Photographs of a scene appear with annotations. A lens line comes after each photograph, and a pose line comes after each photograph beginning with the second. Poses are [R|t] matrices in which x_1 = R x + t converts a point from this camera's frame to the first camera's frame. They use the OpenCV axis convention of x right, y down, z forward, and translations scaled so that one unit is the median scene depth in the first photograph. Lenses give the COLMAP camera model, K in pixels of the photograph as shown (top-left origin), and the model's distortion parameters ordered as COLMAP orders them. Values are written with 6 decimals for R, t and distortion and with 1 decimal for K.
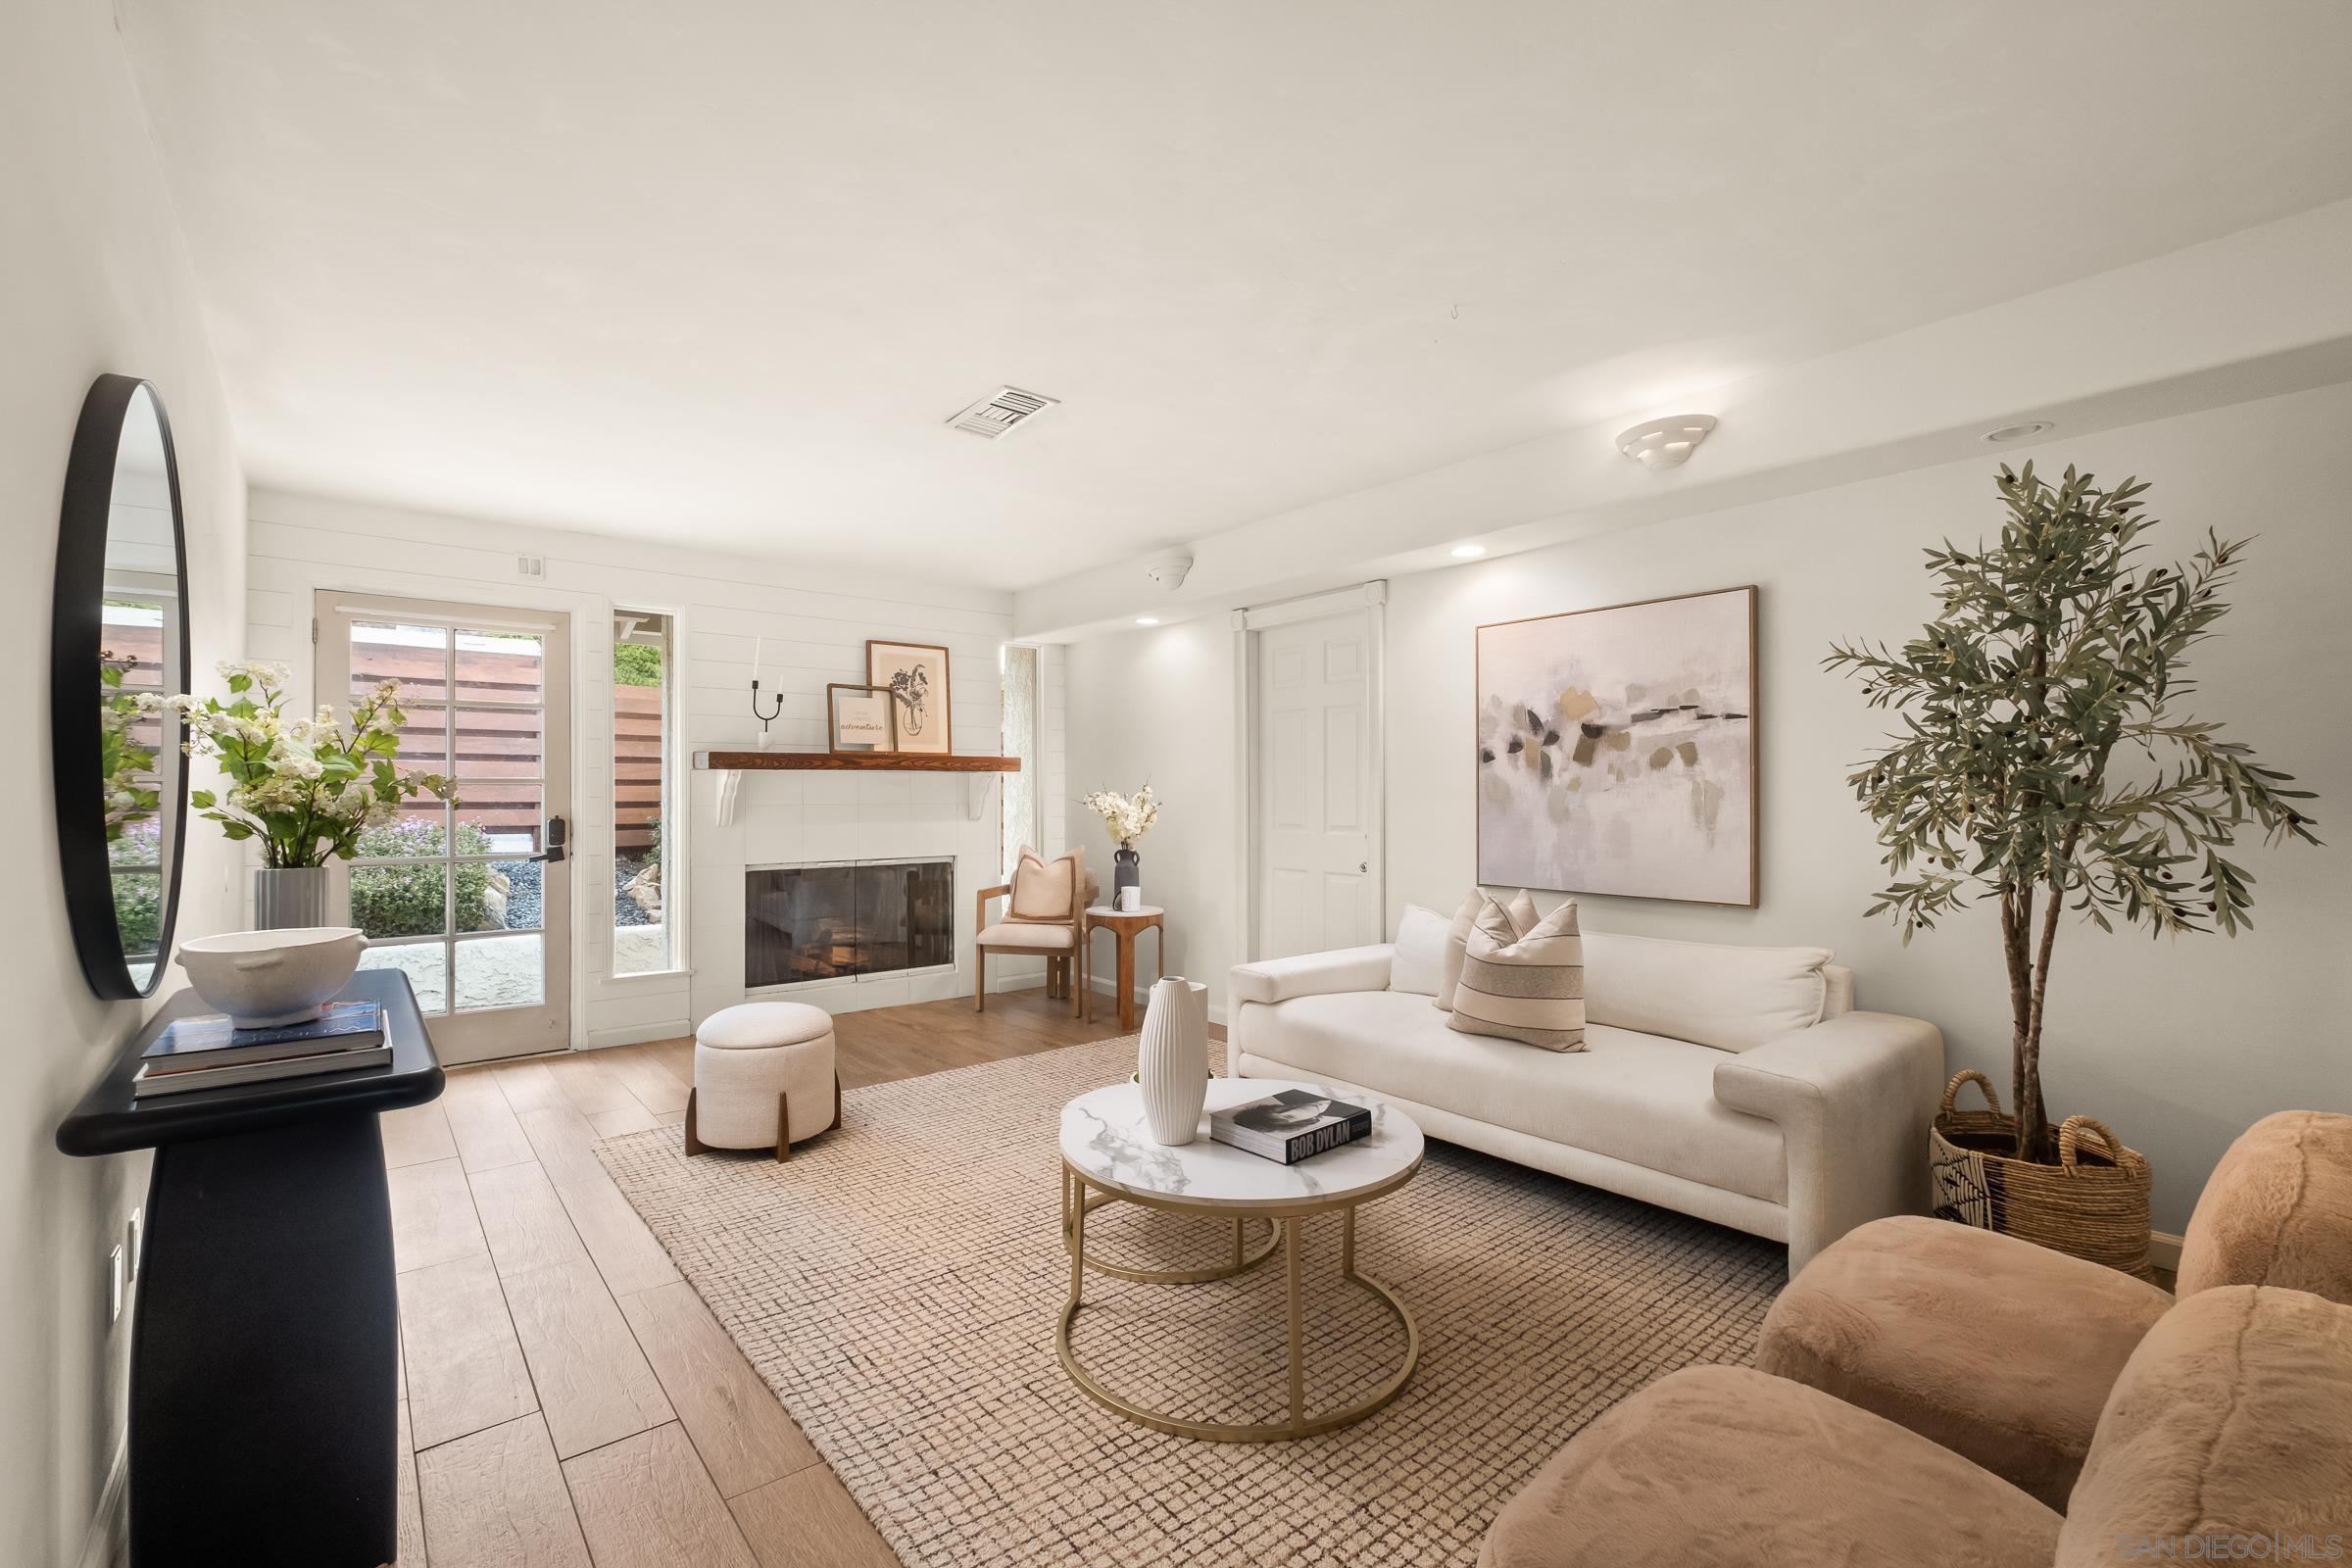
lens RADIAL K [[1028.3, 0, 1181.1], [0, 1028.3, 792.5], [0, 0, 1]] dist [0.000786, -0.001947]
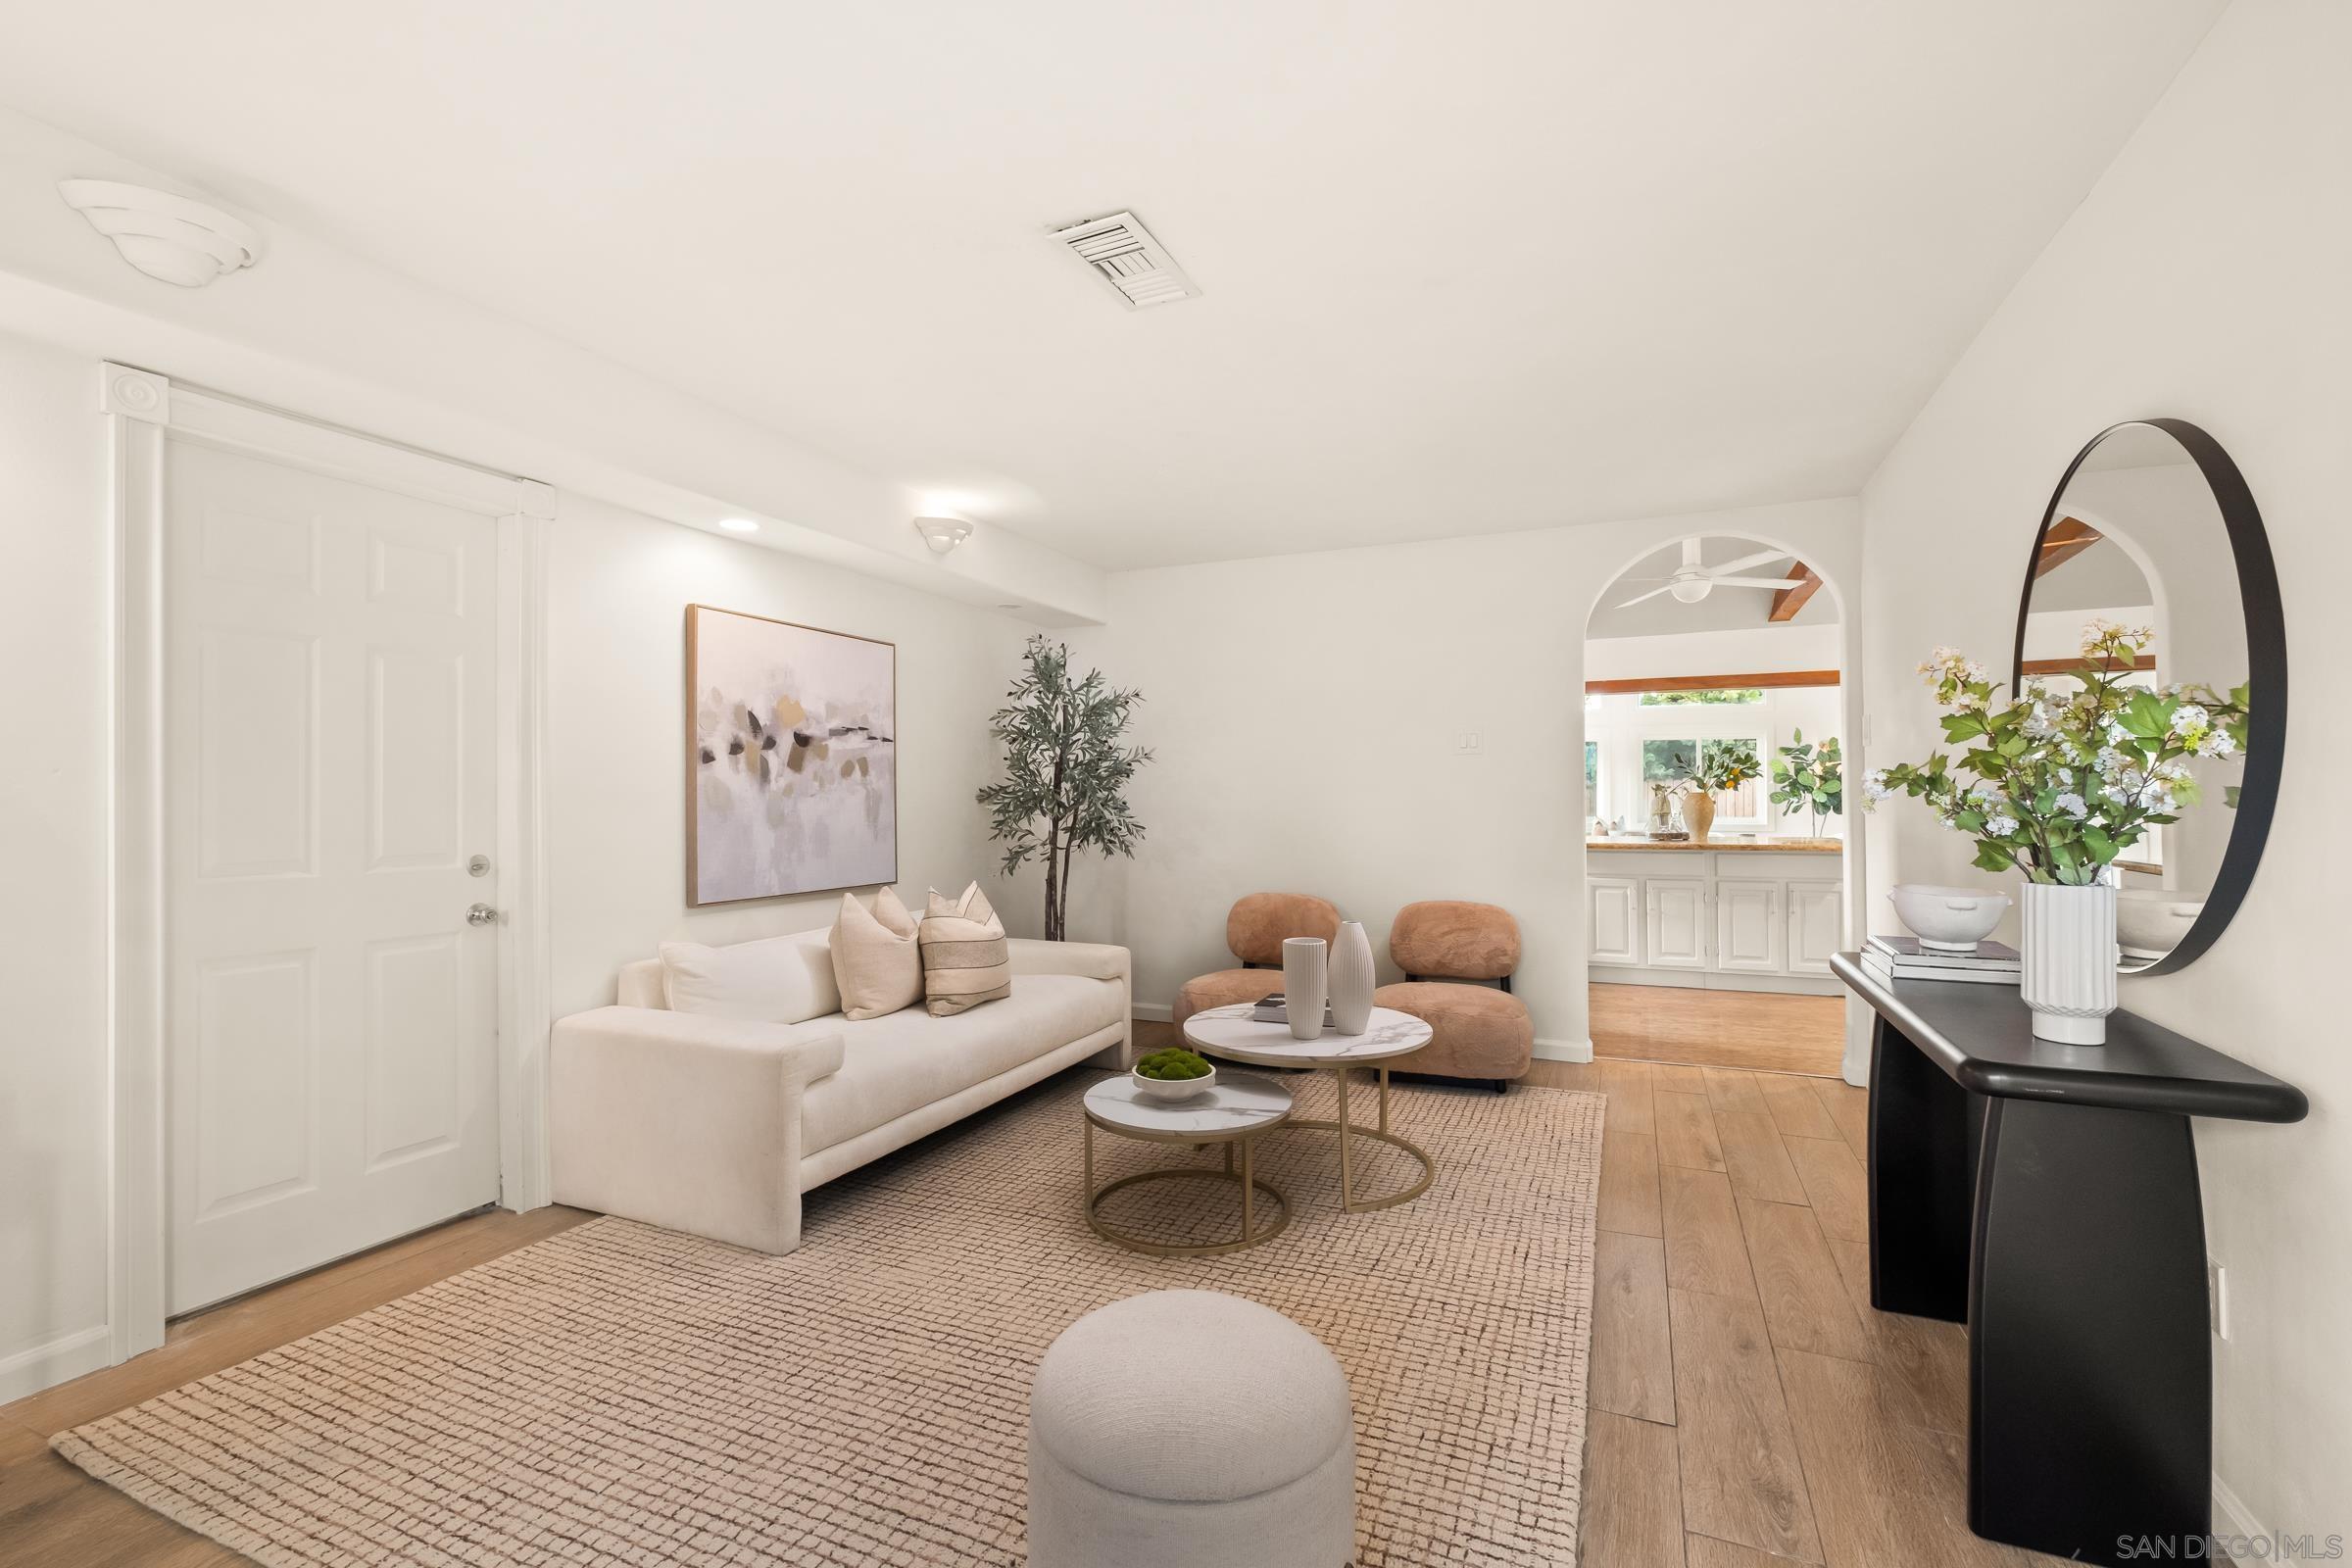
lens RADIAL K [[1028.3, 0, 1175.3], [0, 1028.3, 790.9], [0, 0, 1]] dist [0.000786, -0.001947]
pose [[-0.457466, 0.005807, 0.889208, -0.718803], [0.000720, 0.999981, -0.006160, -0.000252], [-0.889227, -0.002178, -0.457462, 1.134435]]
